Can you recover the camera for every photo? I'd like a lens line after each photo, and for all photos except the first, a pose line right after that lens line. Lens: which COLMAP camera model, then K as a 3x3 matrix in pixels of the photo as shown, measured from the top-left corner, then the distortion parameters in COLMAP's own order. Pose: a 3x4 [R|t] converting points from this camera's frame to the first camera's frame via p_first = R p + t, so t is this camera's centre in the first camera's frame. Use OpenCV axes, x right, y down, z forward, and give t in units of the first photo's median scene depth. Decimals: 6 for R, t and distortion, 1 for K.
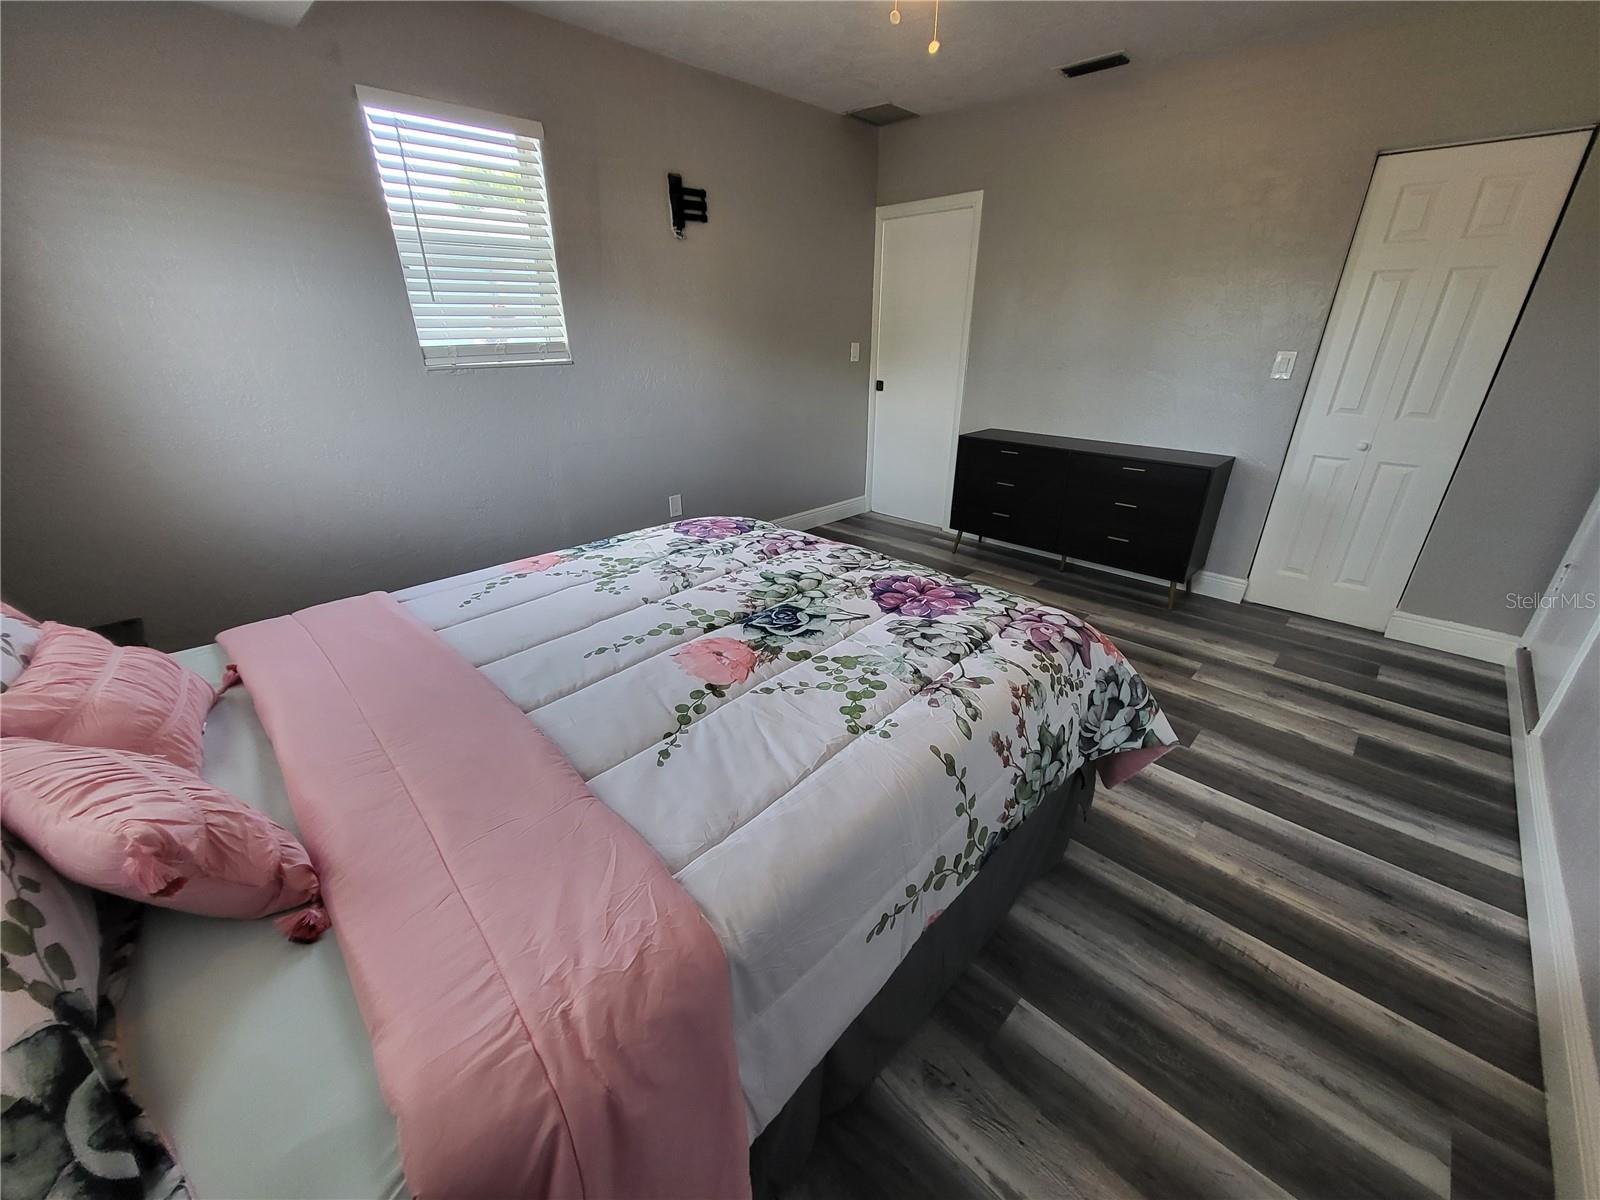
lens RADIAL K [[625.9, 0, 801.6], [0, 625.9, 604.8], [0, 0, 1]] dist [-0.002262, -0.000353]
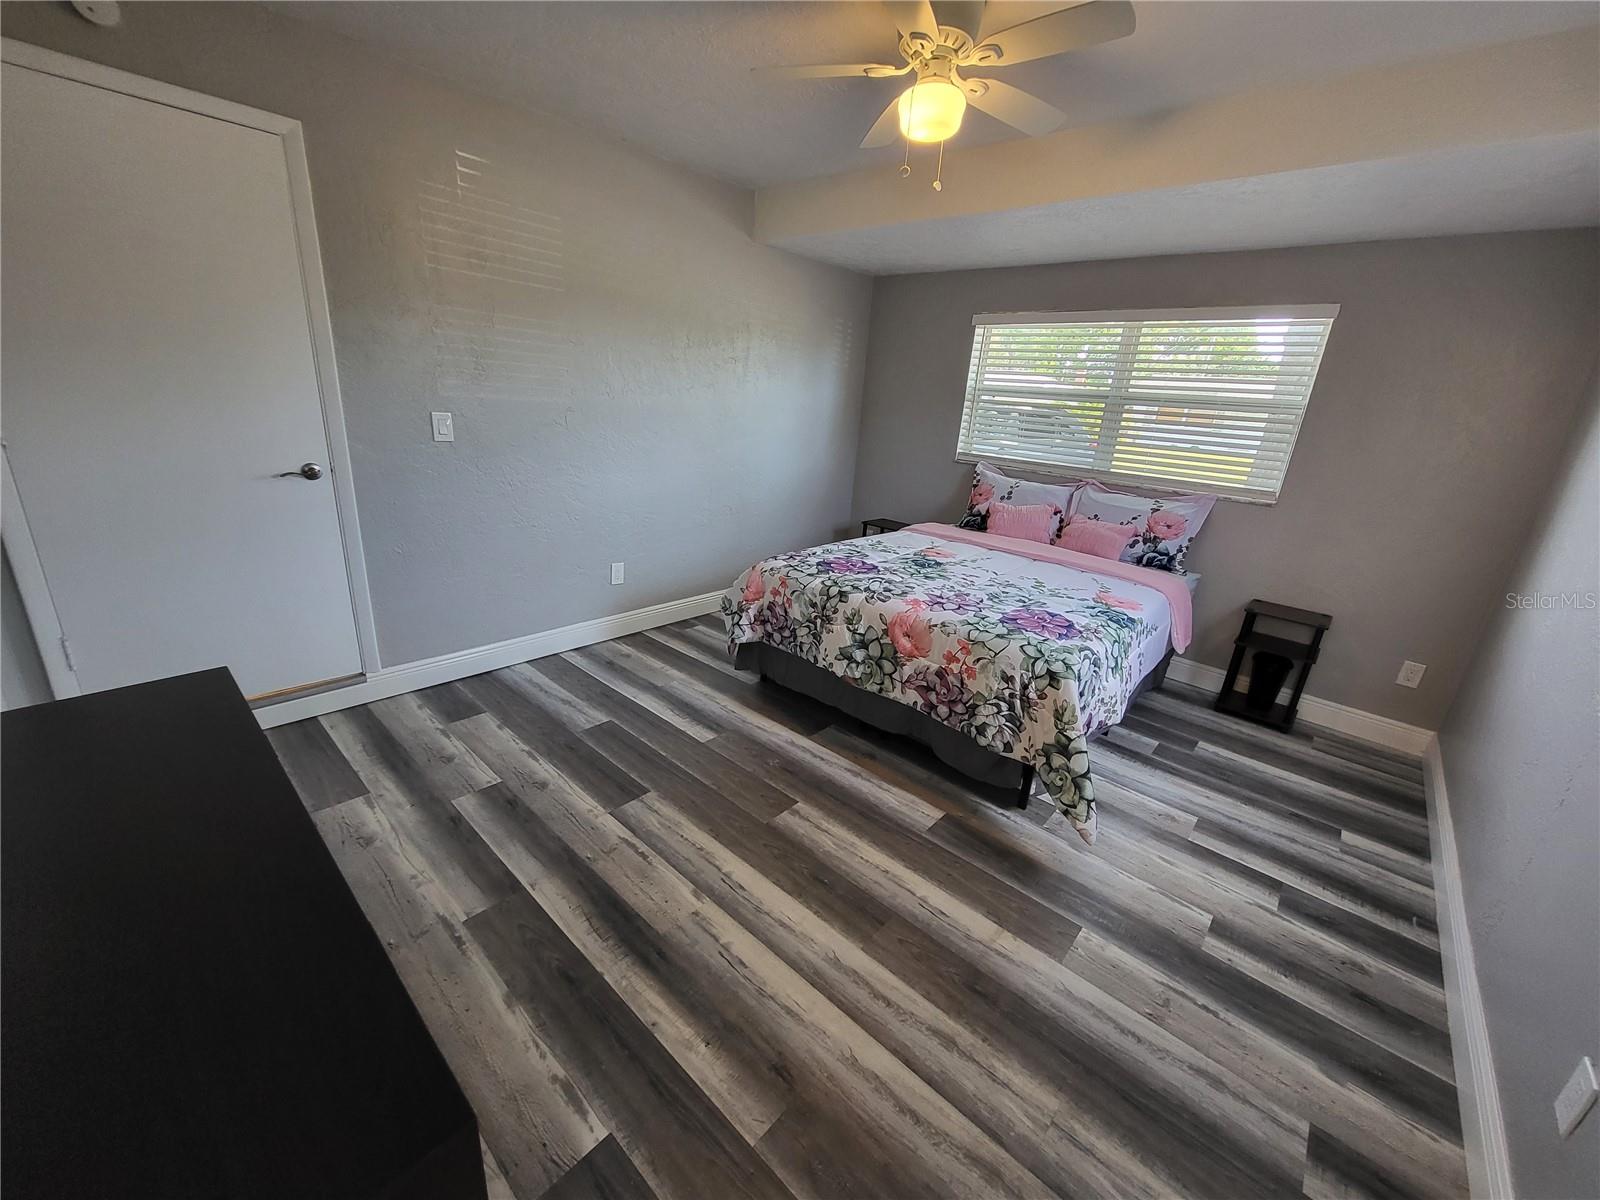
lens RADIAL K [[625.9, 0, 801.6], [0, 625.9, 604.8], [0, 0, 1]] dist [-0.002262, -0.000353]
pose [[-0.996750, -0.054072, -0.059719, 0.370071], [-0.080241, 0.732401, 0.676128, -0.962887], [0.007179, 0.678723, -0.734360, 2.049851]]
